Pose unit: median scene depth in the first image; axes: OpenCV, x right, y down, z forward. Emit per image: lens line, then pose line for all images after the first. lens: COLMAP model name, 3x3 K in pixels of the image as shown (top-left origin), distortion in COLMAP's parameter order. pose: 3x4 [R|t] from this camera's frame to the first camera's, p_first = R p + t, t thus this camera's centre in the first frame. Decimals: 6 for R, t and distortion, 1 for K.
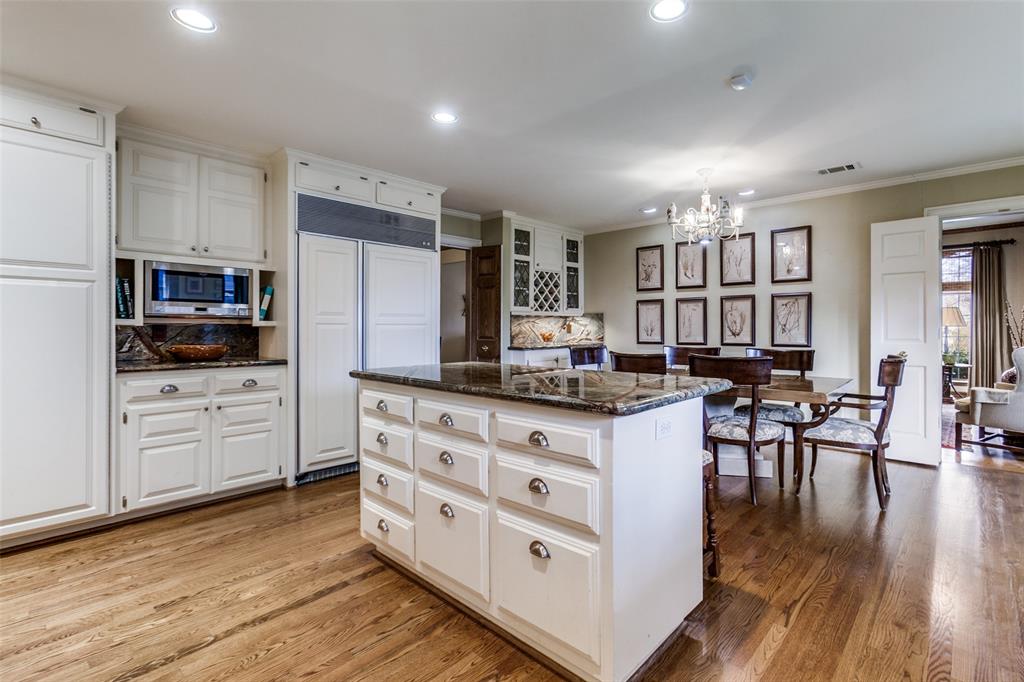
lens RADIAL K [[481.2, 0, 551.8], [0, 481.2, 331.5], [0, 0, 1]] dist [-0.001205, 0.009733]
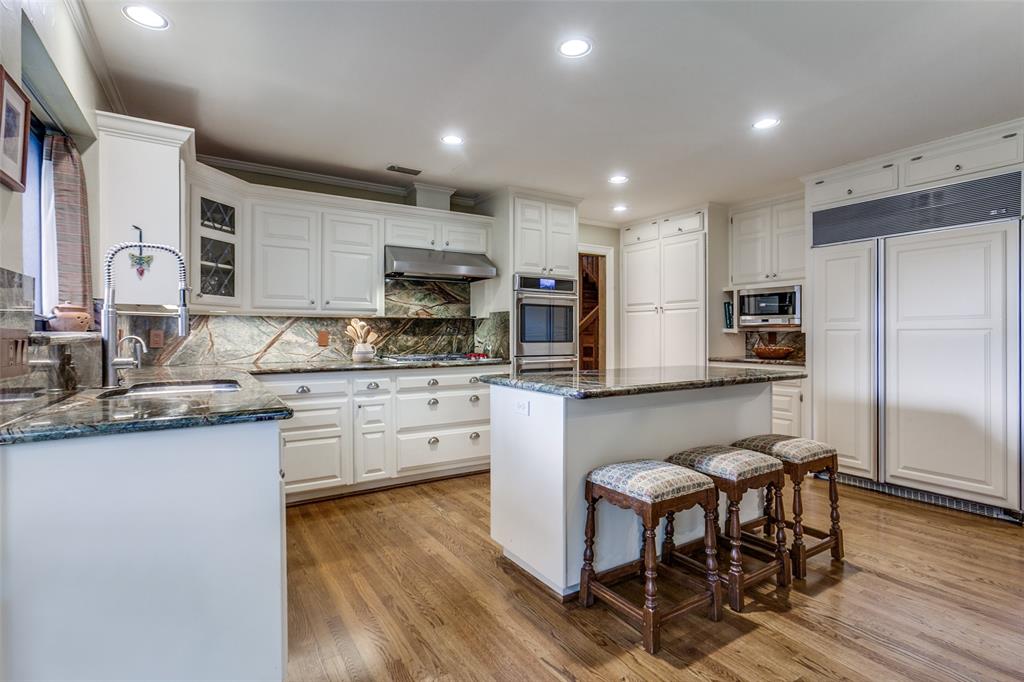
lens RADIAL K [[481.2, 0, 511.5], [0, 481.2, 338.4], [0, 0, 1]] dist [-0.001205, 0.009733]
pose [[-0.252915, 0.007385, -0.967460, 0.681551], [-0.008346, 0.999917, 0.009815, -0.002511], [0.967453, 0.010556, -0.252832, 0.580603]]
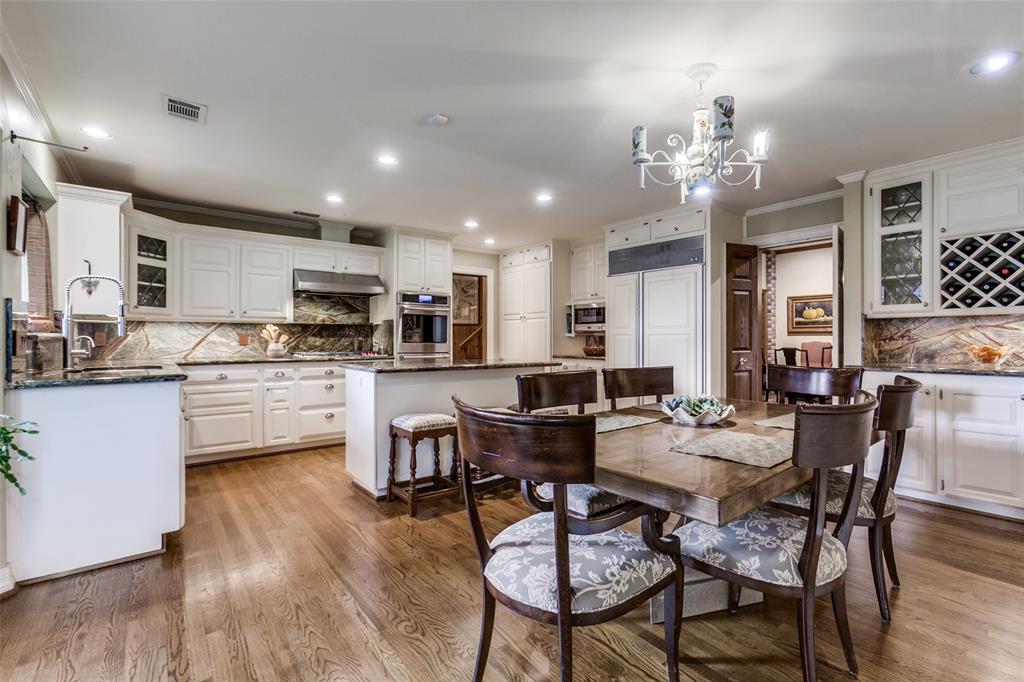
lens RADIAL K [[454.4, 0, 515.3], [0, 454.4, 339.7], [0, 0, 1]] dist [0.029304, 0.001573]
pose [[-0.156406, 0.002619, -0.987689, 0.937355], [-0.012368, 0.999913, 0.004609, -0.002816], [0.987615, 0.012937, -0.156360, 0.884273]]
